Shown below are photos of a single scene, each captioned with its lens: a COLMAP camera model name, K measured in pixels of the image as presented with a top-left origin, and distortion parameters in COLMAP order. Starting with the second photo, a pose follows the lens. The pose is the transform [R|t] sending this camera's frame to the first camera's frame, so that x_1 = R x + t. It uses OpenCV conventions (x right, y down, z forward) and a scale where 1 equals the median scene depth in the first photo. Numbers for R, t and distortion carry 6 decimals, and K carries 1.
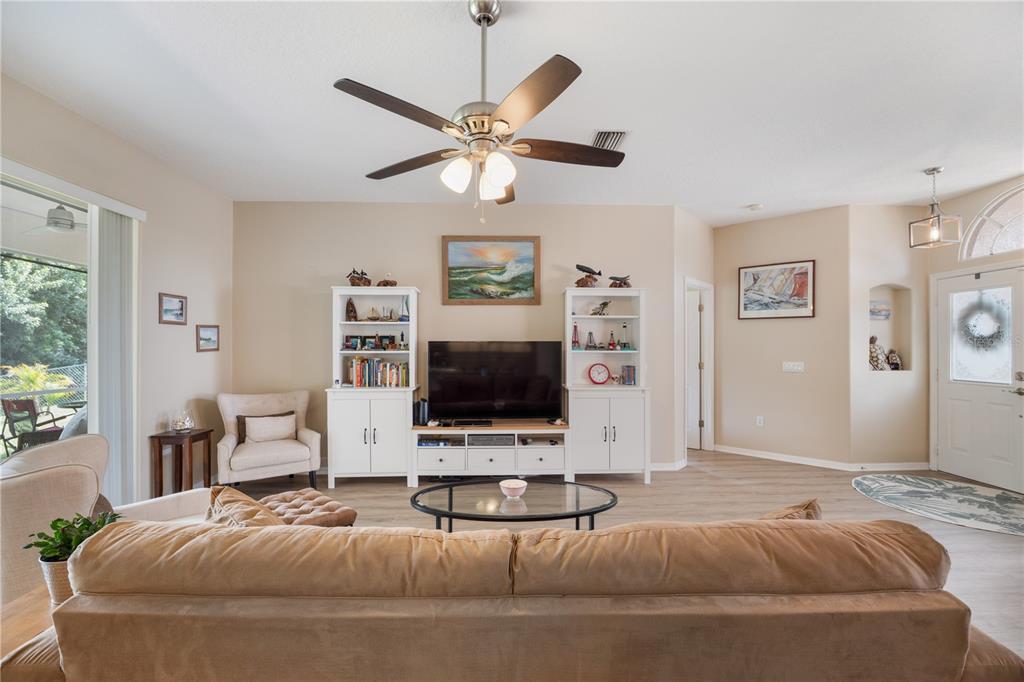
lens RADIAL K [[436.0, 0, 512.3], [0, 436.0, 343.3], [0, 0, 1]] dist [-0.000155, 0.000044]
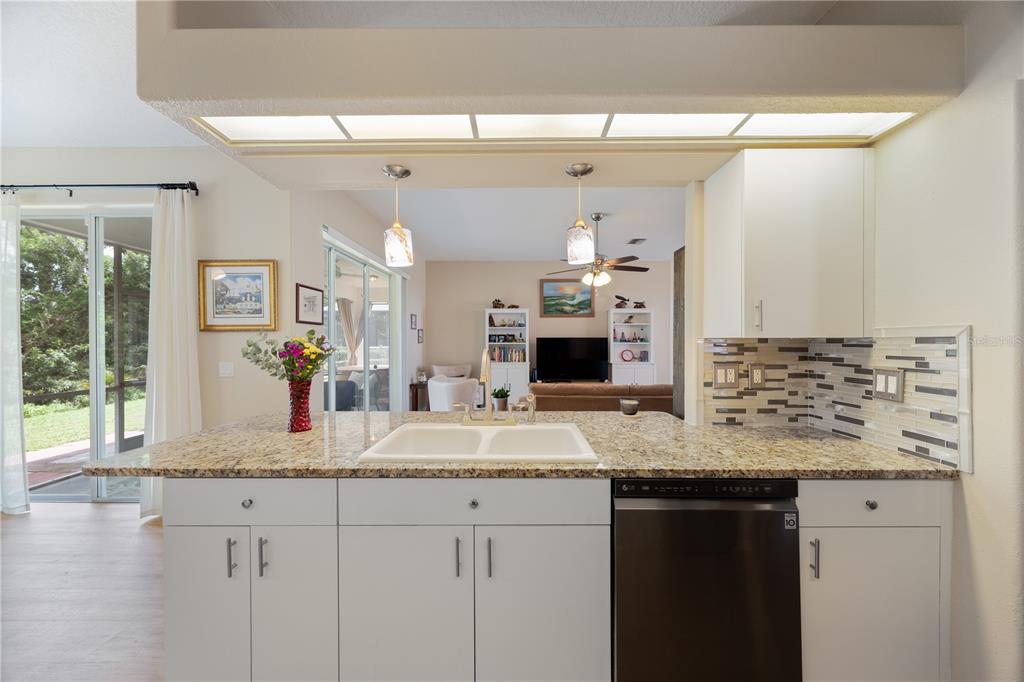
lens RADIAL K [[388.7, 0, 516.0], [0, 388.7, 340.3], [0, 0, 1]] dist [0.001541, 0.000023]
pose [[0.999499, -0.000696, -0.031646, -0.216834], [0.000902, 0.999978, 0.006514, -0.004000], [0.031640, -0.006539, 0.999478, -0.639105]]
